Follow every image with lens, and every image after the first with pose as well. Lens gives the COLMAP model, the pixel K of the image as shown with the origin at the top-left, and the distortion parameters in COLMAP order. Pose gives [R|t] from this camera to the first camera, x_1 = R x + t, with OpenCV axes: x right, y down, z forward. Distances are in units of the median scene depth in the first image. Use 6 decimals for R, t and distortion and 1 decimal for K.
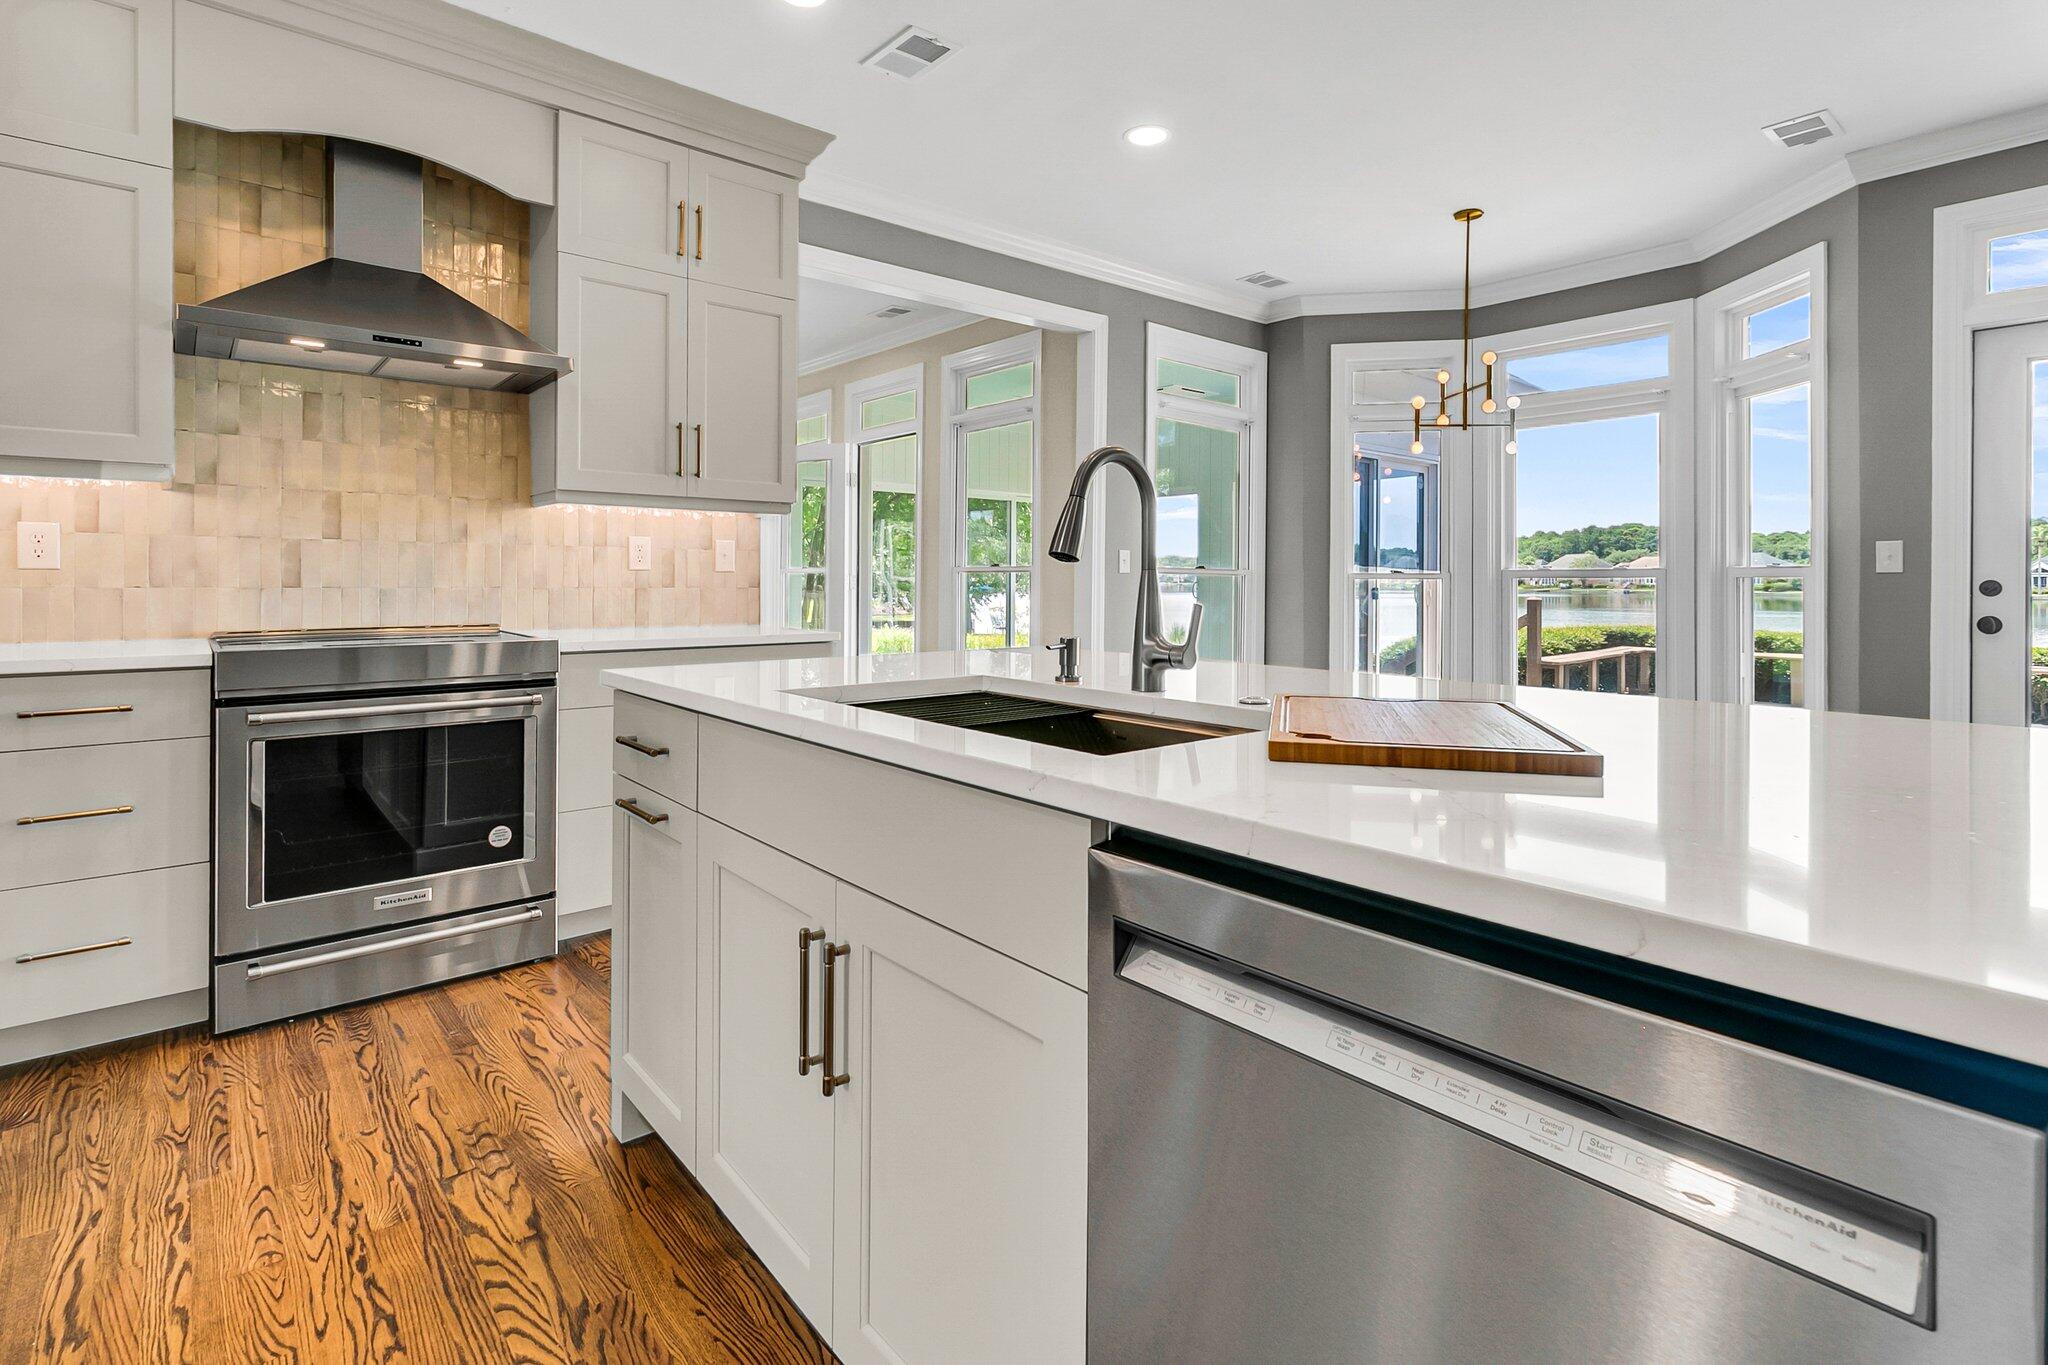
lens RADIAL K [[982.2, 0, 1023.6], [0, 982.2, 576.7], [0, 0, 1]] dist [-0.000121, -0.000545]
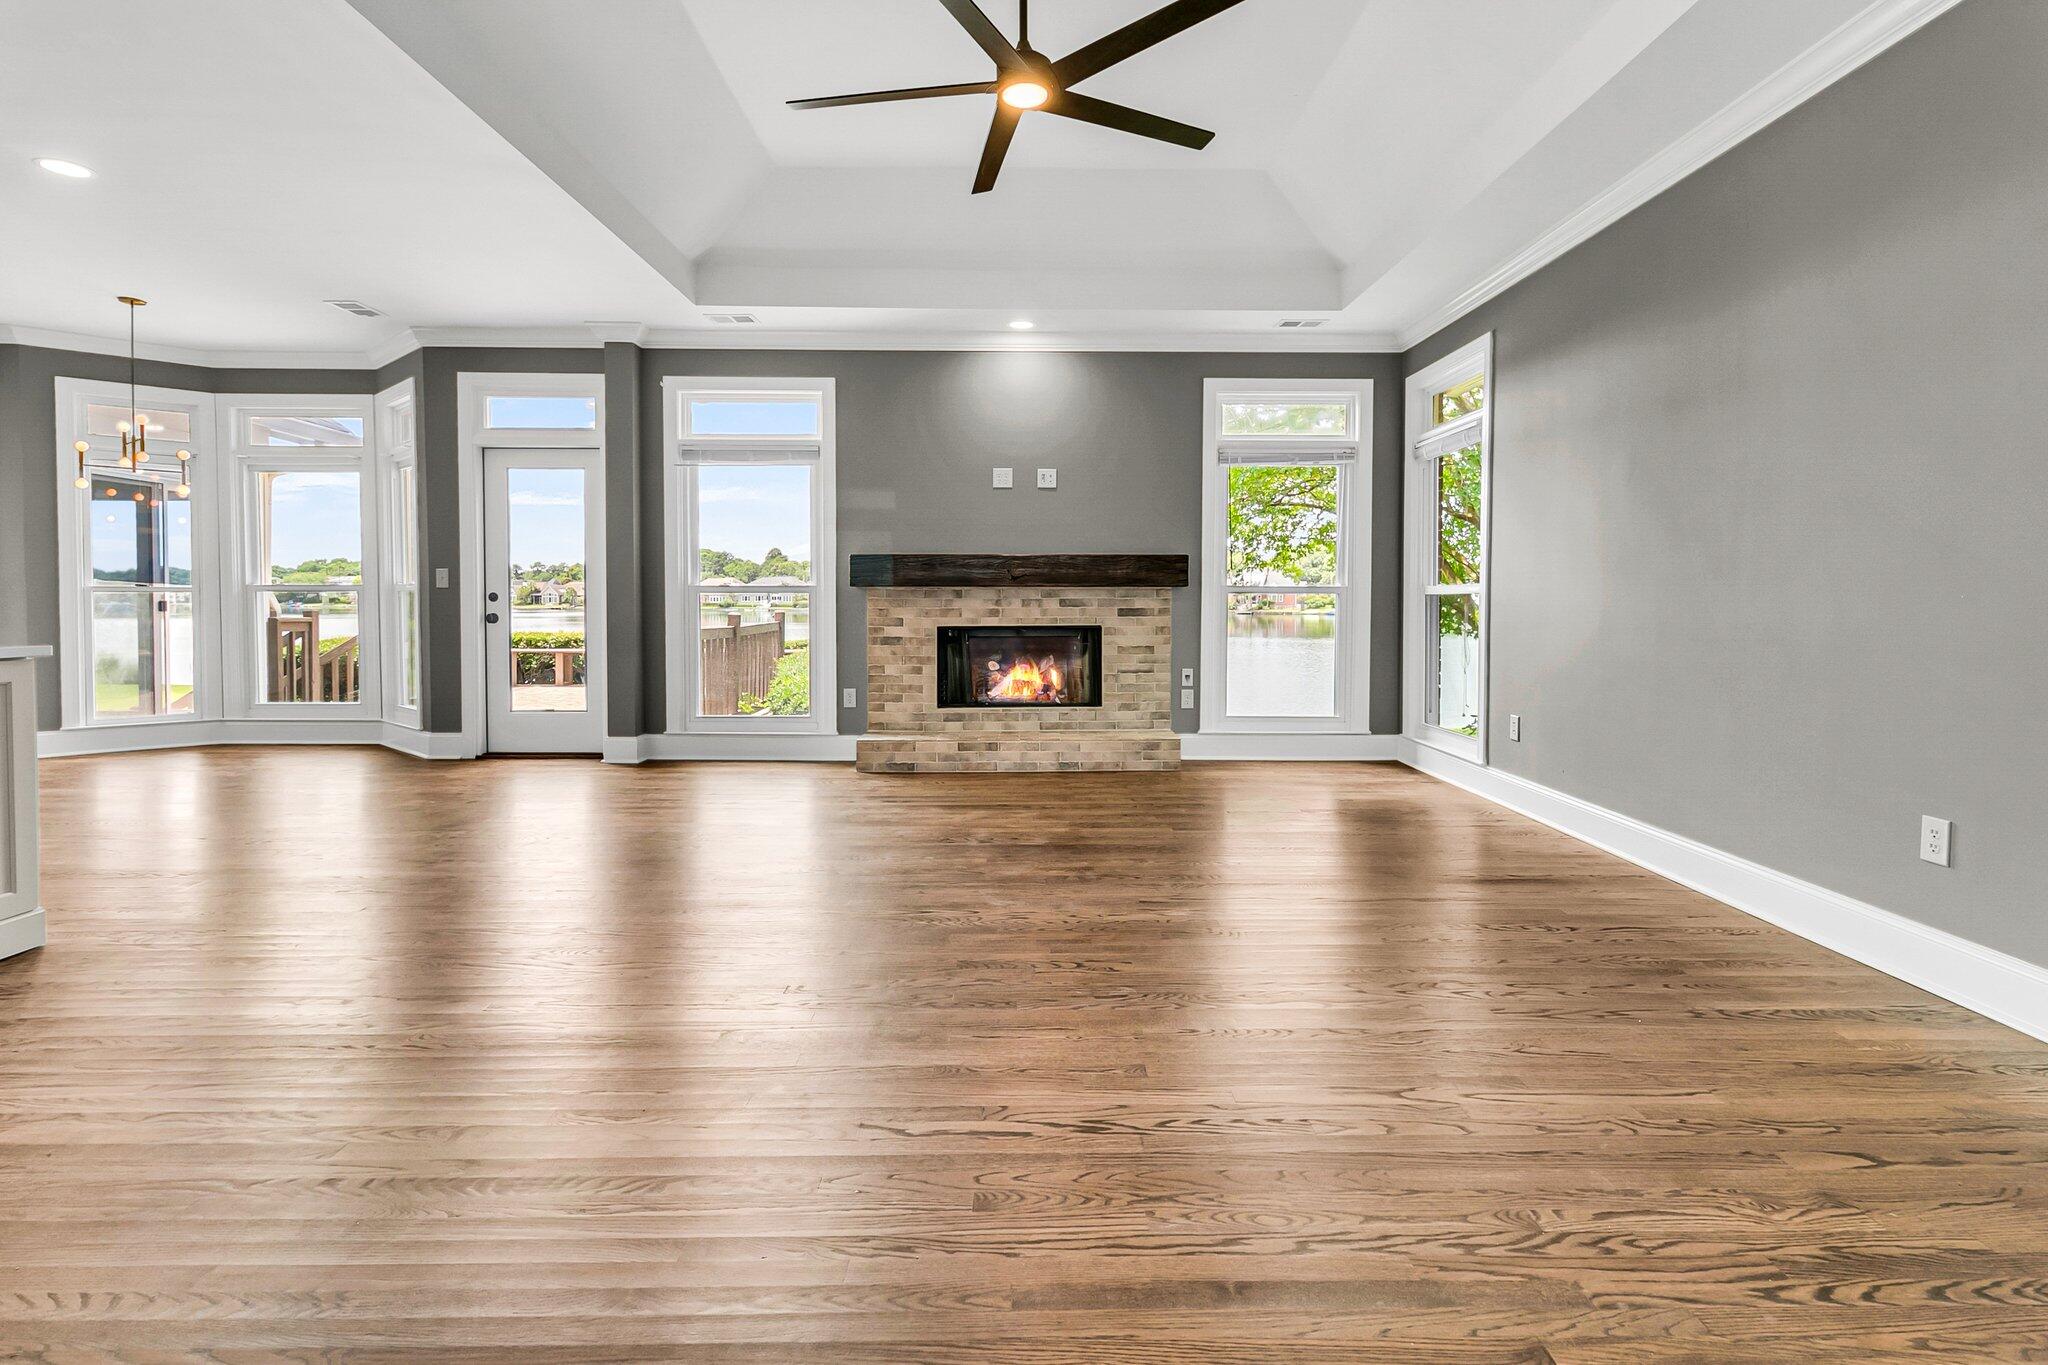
lens RADIAL K [[982.2, 0, 1056.0], [0, 982.2, 627.1], [0, 0, 1]] dist [-0.000121, -0.000545]
pose [[0.623129, -0.020966, 0.781838, 0.170642], [-0.002877, 0.999572, 0.029098, 0.007964], [-0.782114, -0.020381, 0.622802, -0.616971]]
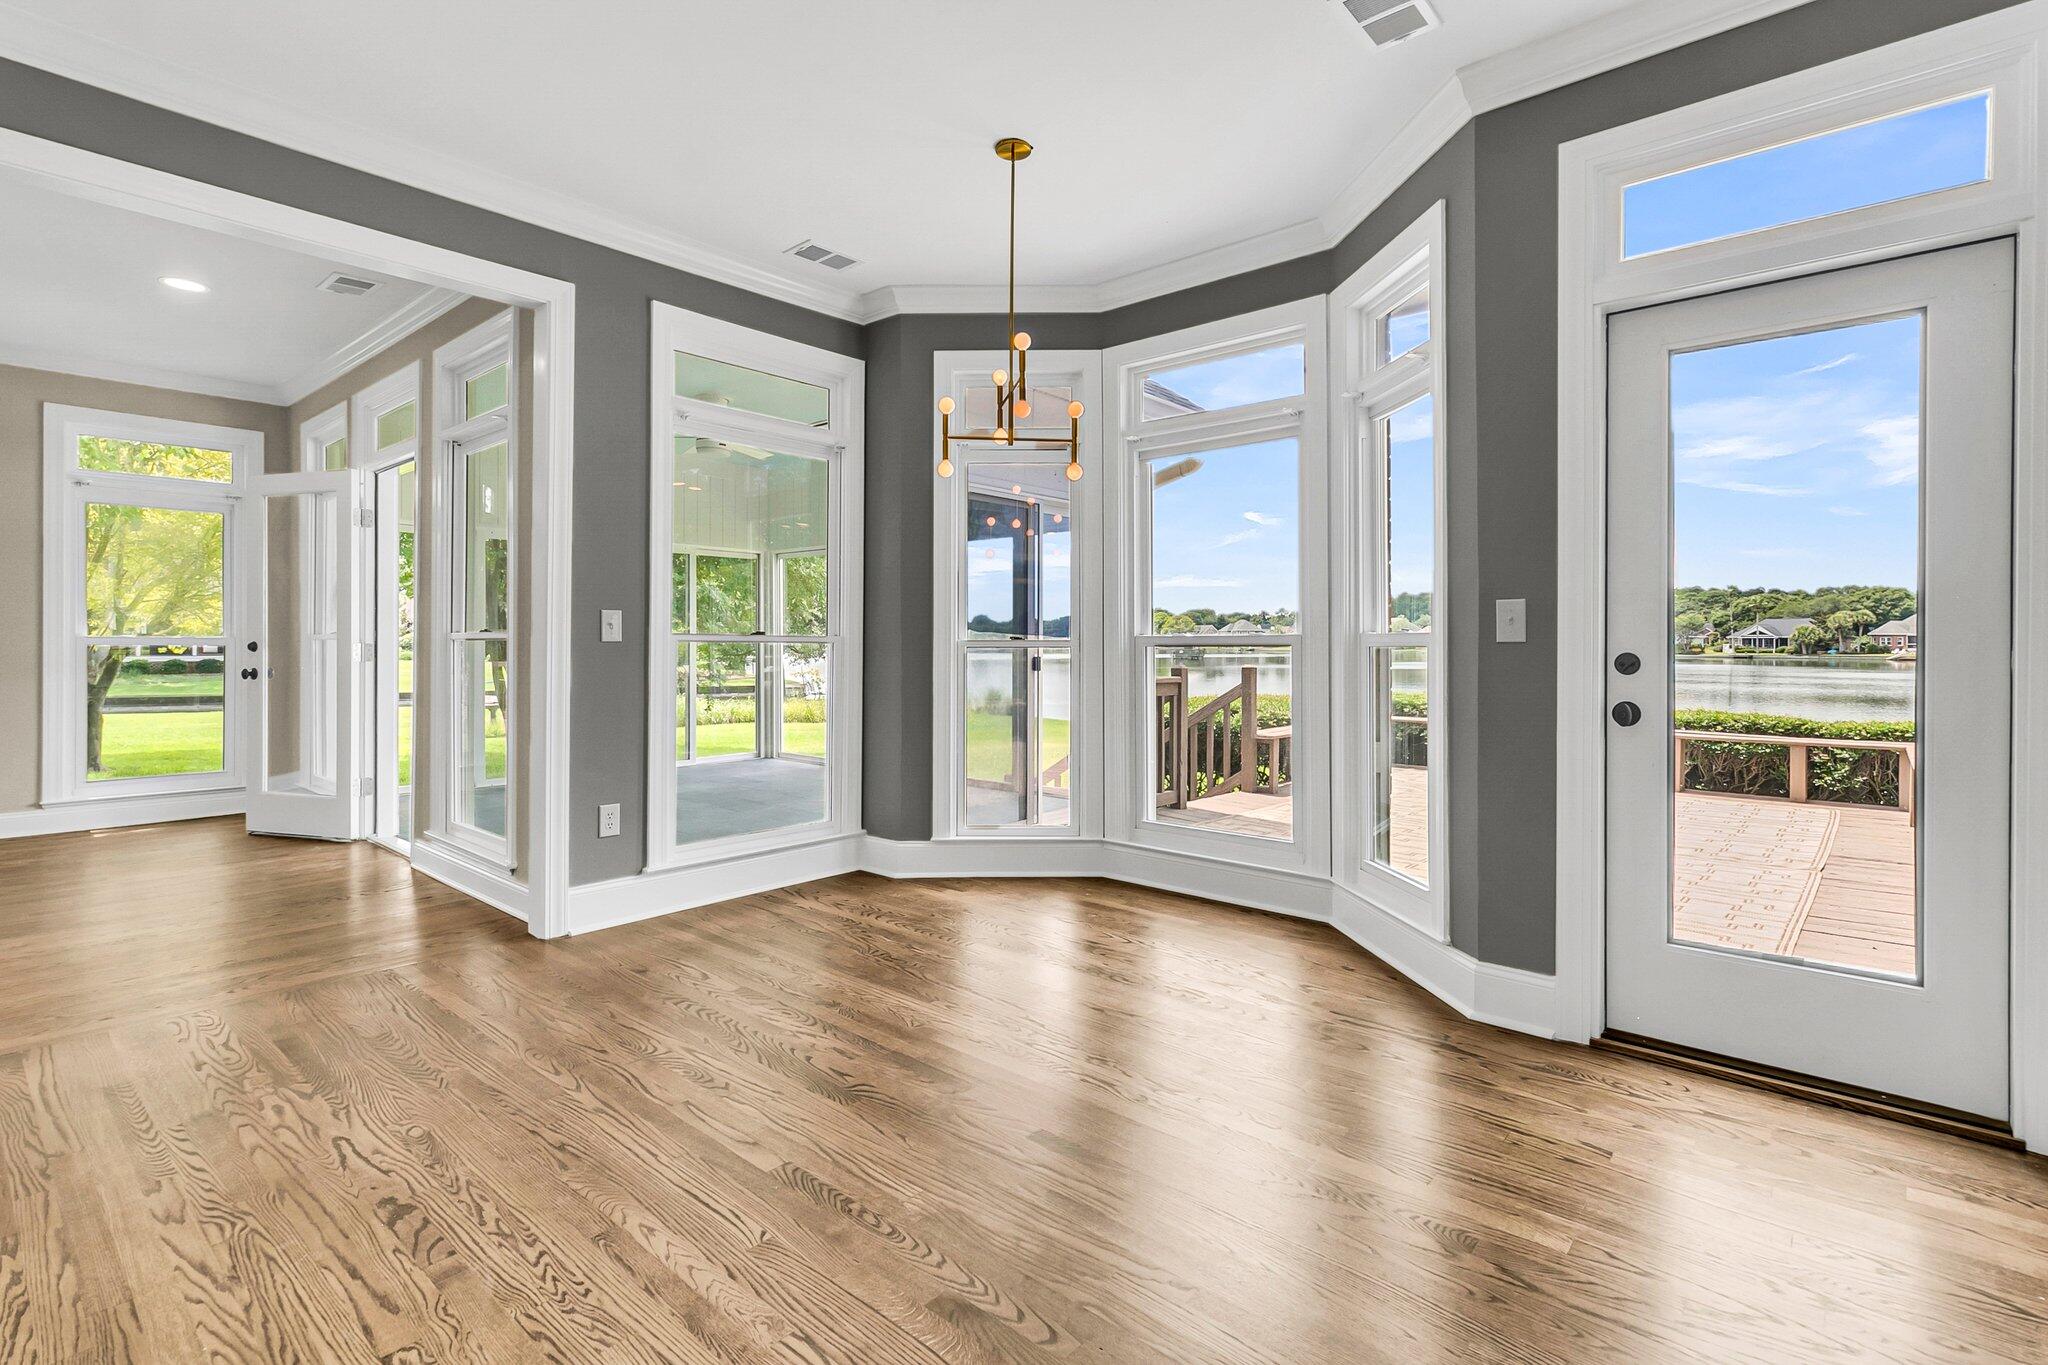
lens RADIAL K [[982.2, 0, 1020.4], [0, 982.2, 640.0], [0, 0, 1]] dist [-0.000121, -0.000545]
pose [[0.988476, -0.001072, 0.151372, 0.299230], [0.001295, 0.999998, -0.001377, -0.003901], [-0.151370, 0.001557, 0.988476, 0.241004]]
